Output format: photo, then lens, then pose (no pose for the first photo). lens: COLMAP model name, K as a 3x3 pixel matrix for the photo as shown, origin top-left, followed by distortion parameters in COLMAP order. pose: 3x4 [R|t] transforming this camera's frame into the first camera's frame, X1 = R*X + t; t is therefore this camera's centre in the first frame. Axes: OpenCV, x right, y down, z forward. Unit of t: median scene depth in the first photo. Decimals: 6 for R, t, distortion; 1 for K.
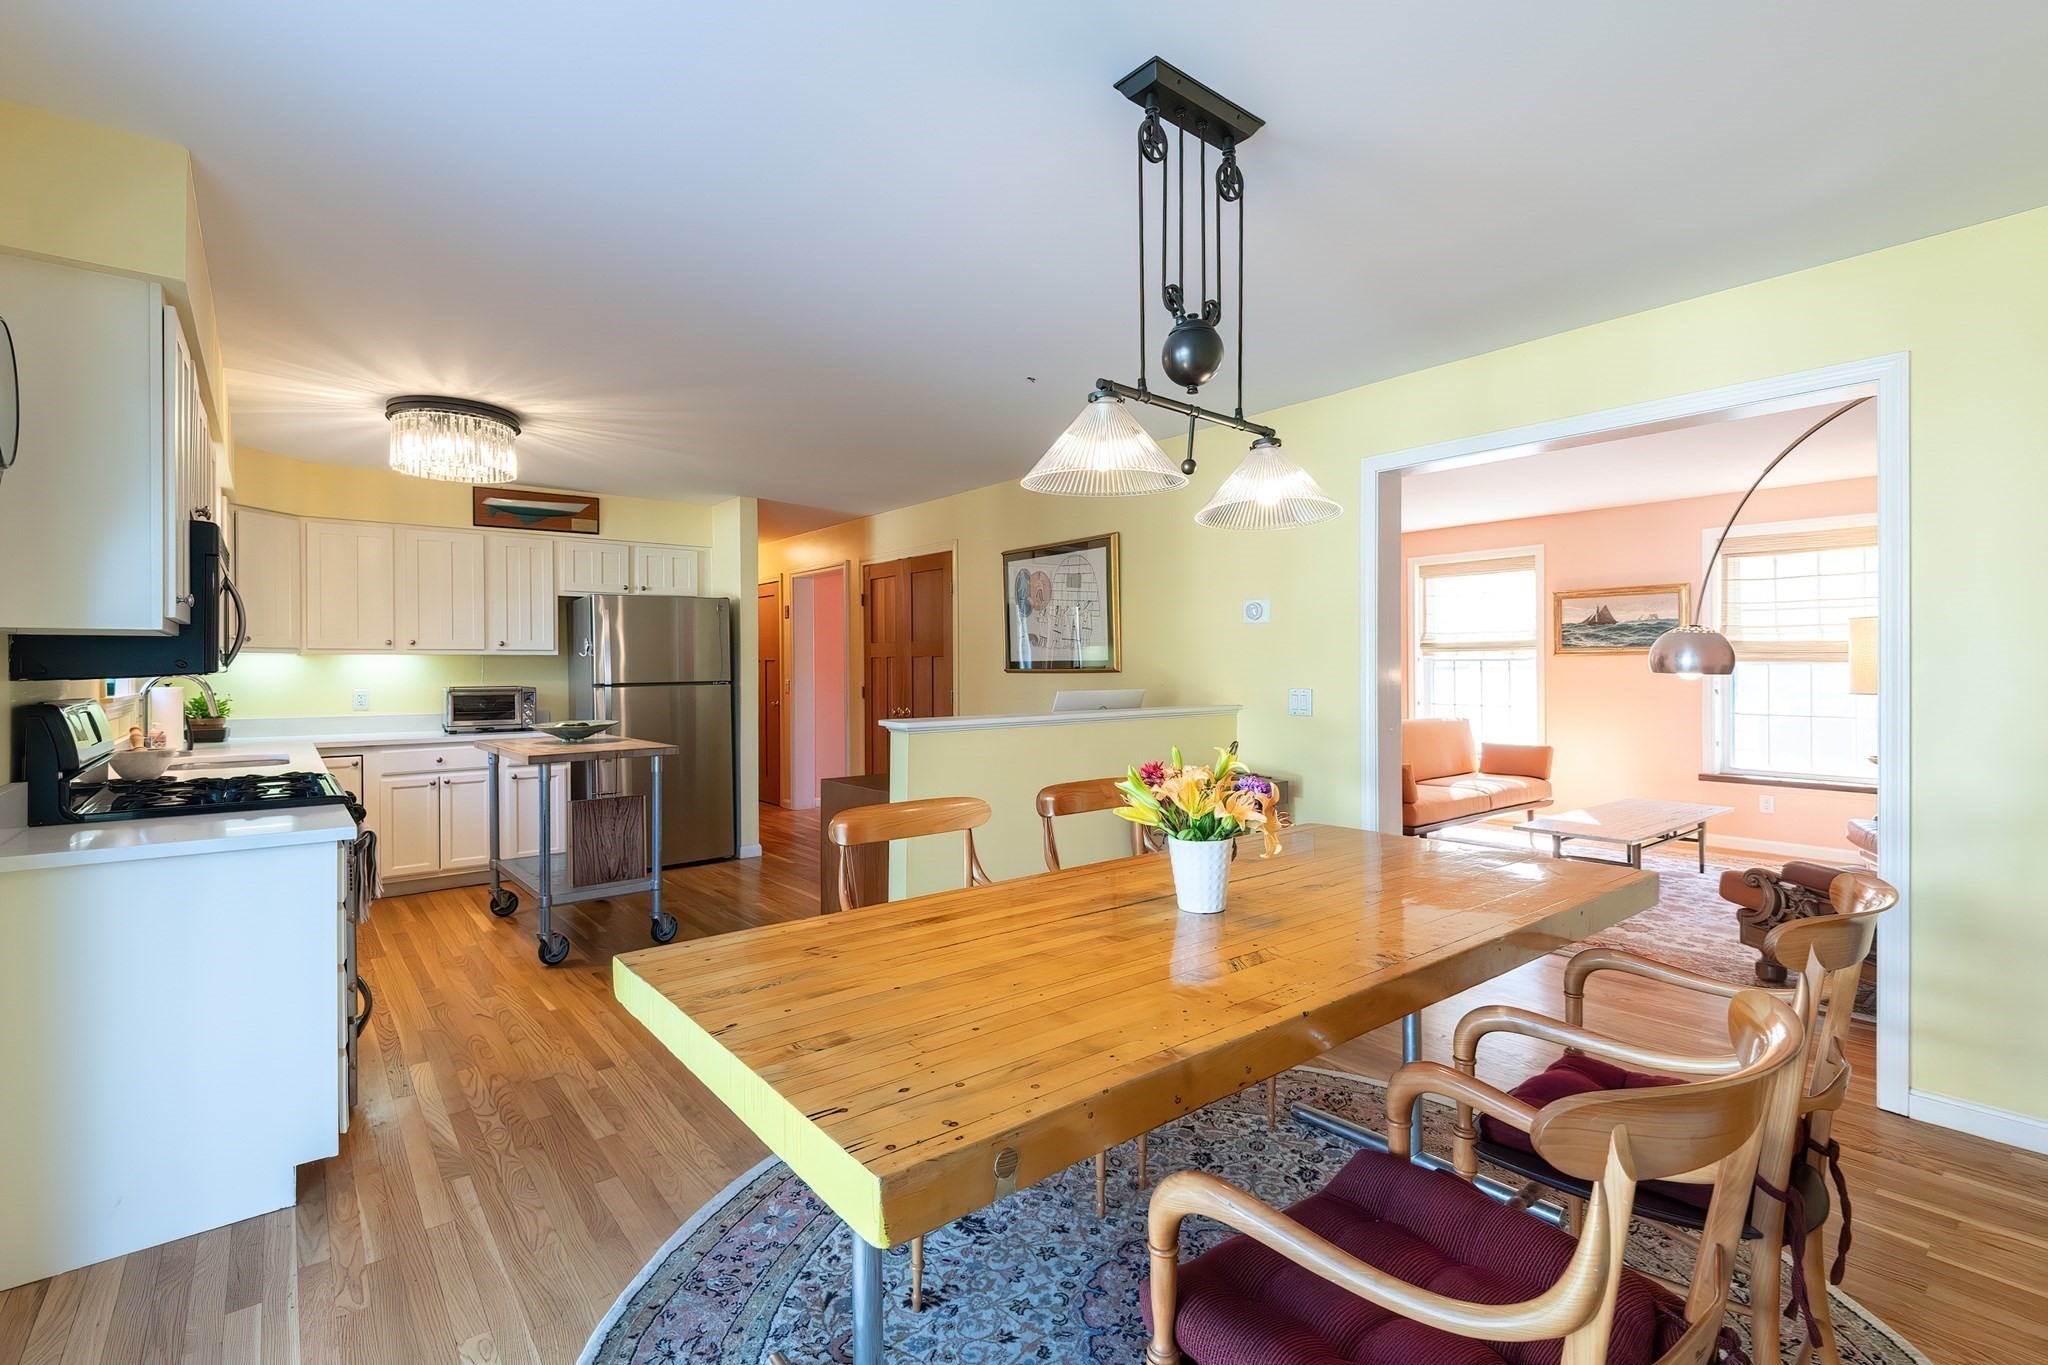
lens RADIAL K [[910.9, 0, 1023.6], [0, 910.9, 669.3], [0, 0, 1]] dist [0.031824, -0.021910]
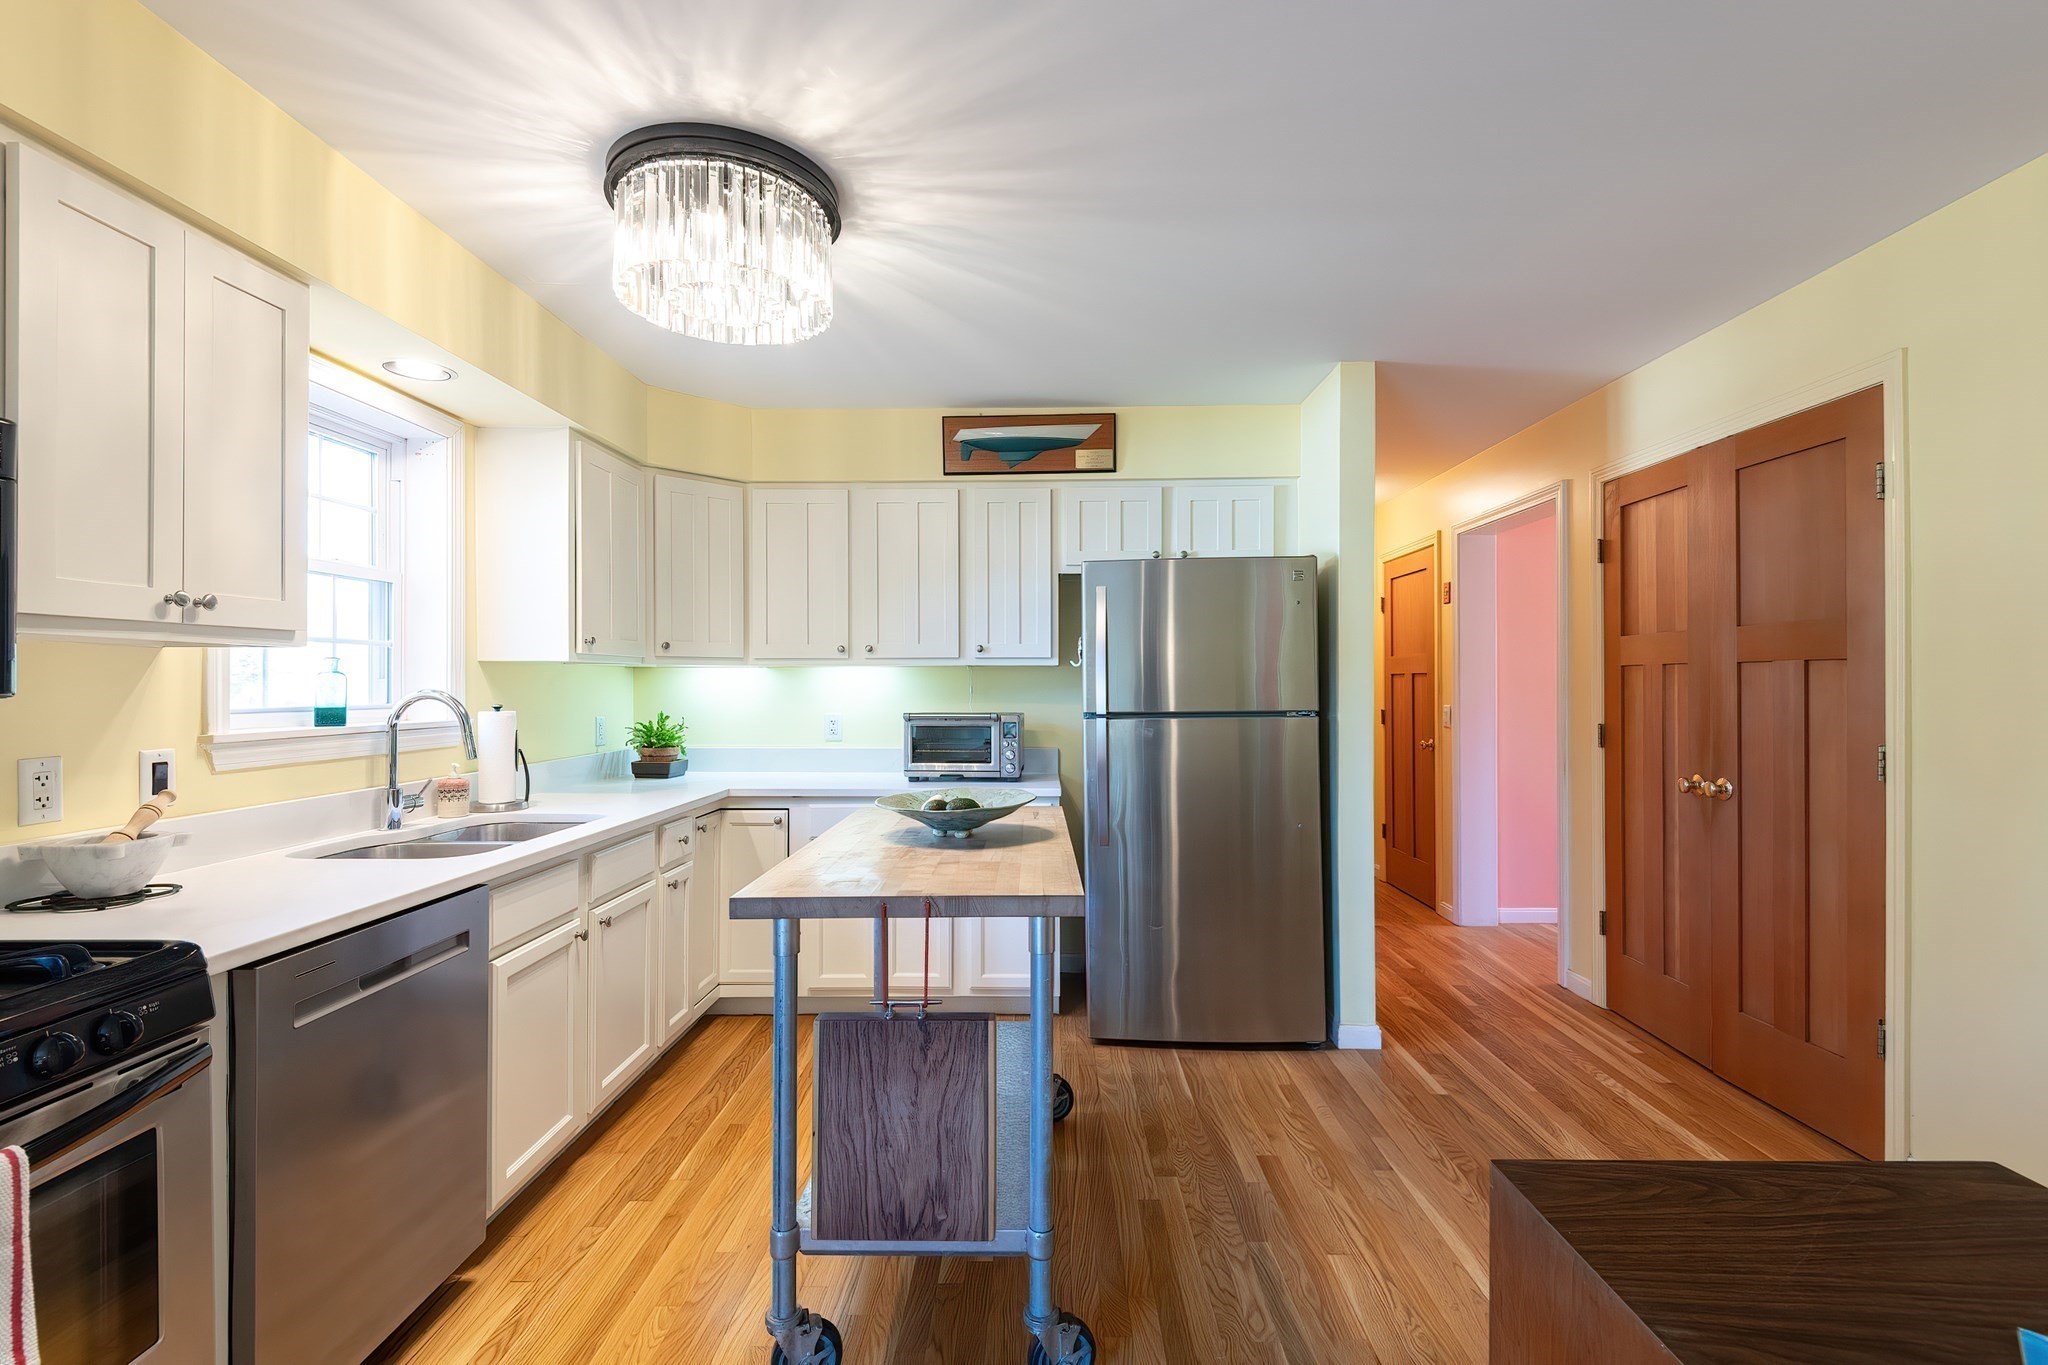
lens RADIAL K [[921.3, 0, 1019.0], [0, 921.3, 683.4], [0, 0, 1]] dist [0.027247, -0.023430]
pose [[0.760062, 0.002047, -0.649848, -0.115213], [-0.003110, 0.999995, -0.000488, -0.002648], [0.649843, 0.002392, 0.760064, 0.528975]]
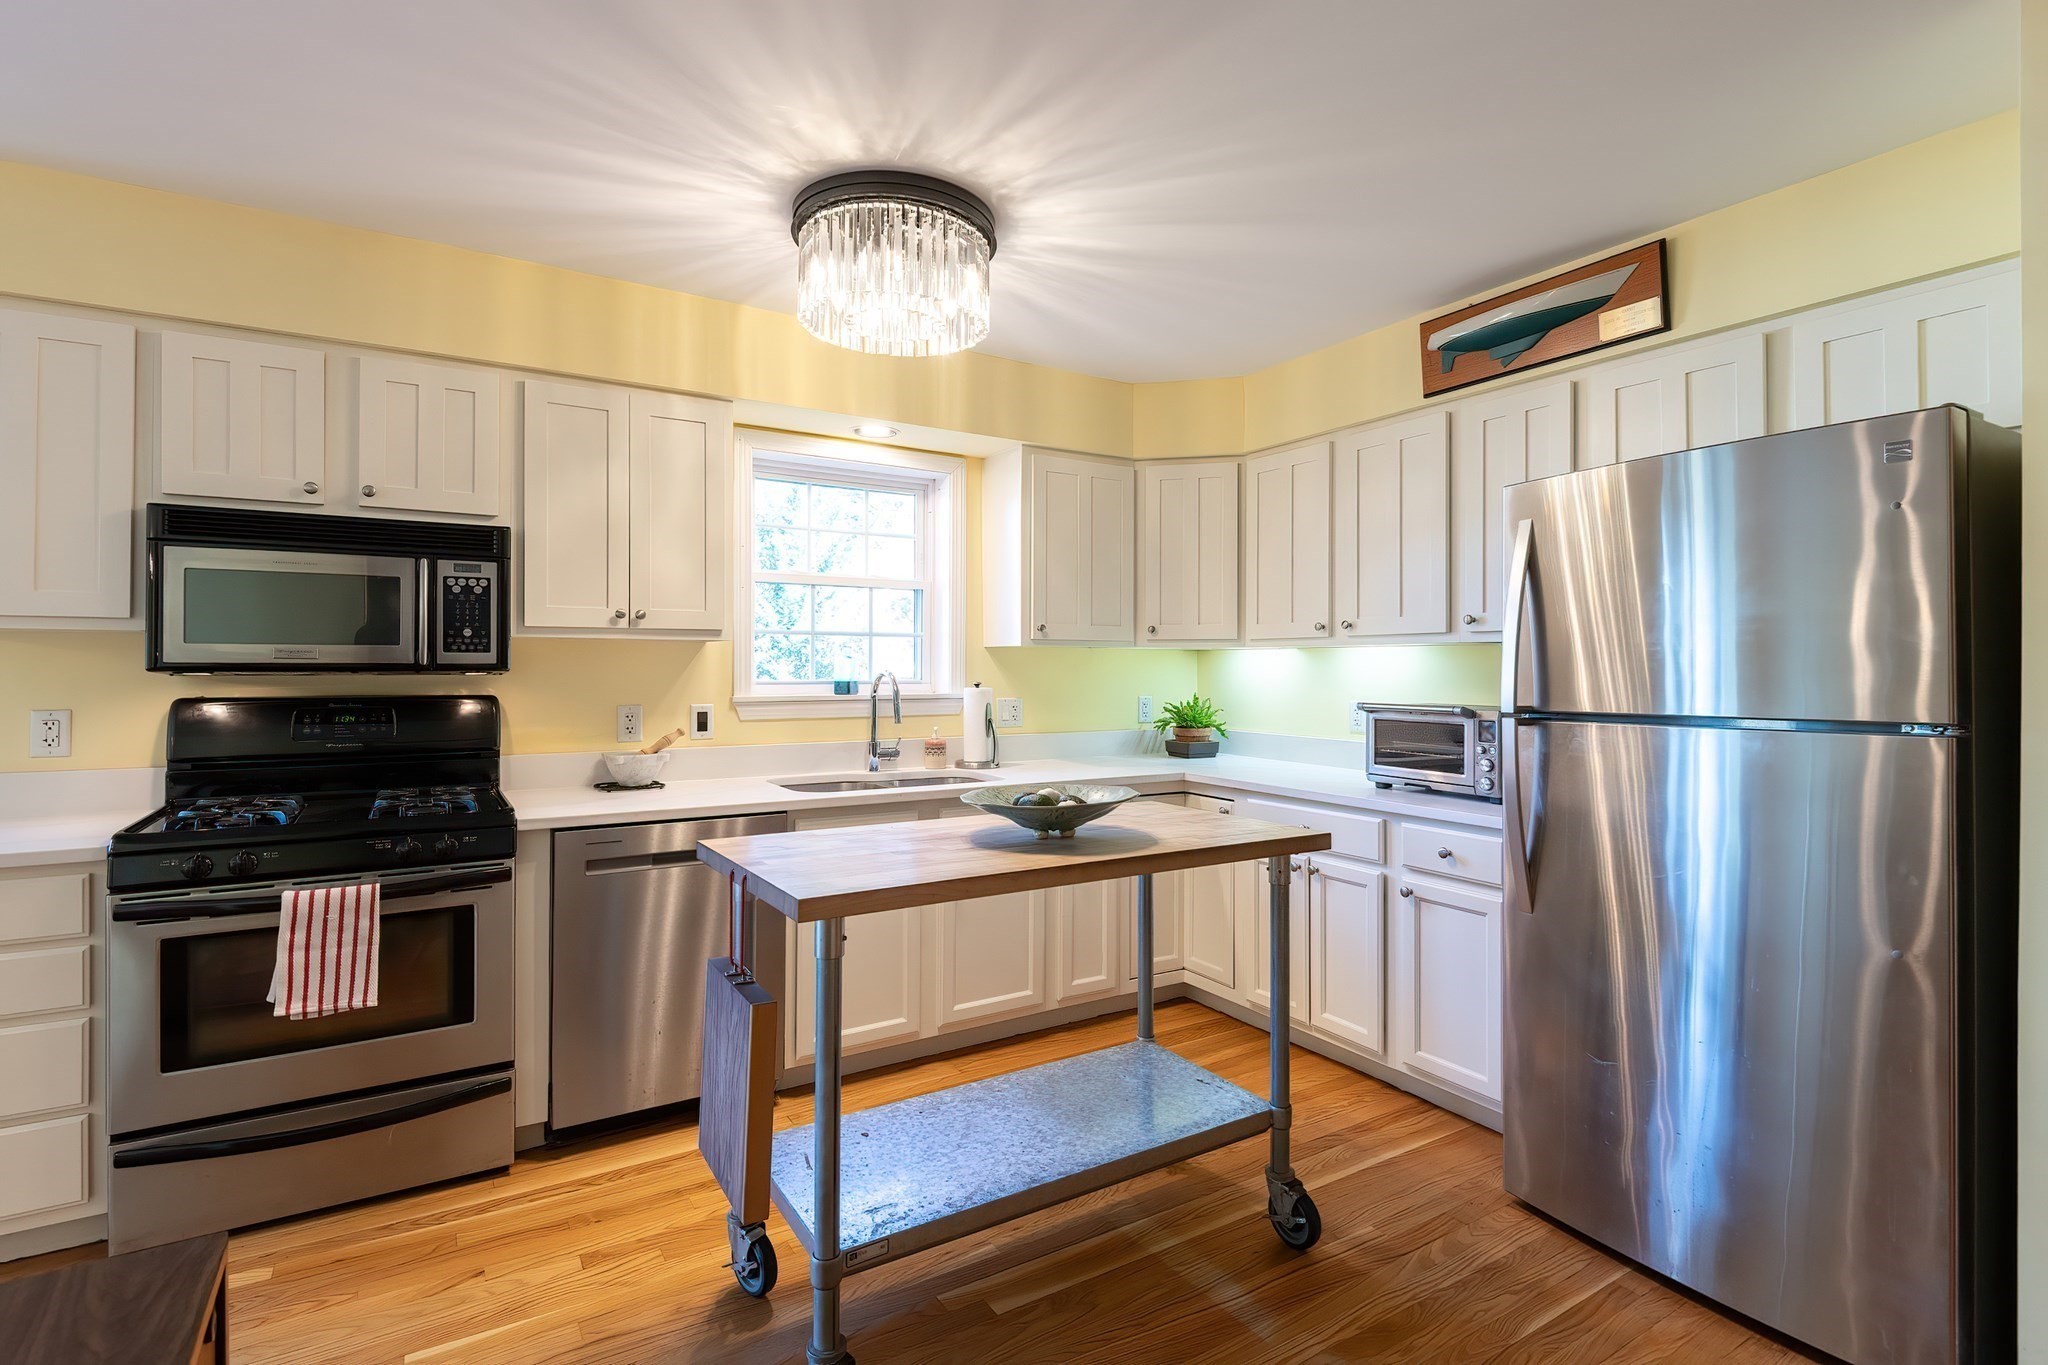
lens RADIAL K [[950.5, 0, 1041.0], [0, 950.5, 665.9], [0, 0, 1]] dist [0.030665, -0.029041]
pose [[-0.119386, 0.002750, -0.992844, -0.026788], [-0.005221, 0.999981, 0.003398, -0.003877], [0.992834, 0.005590, -0.119369, 0.864041]]
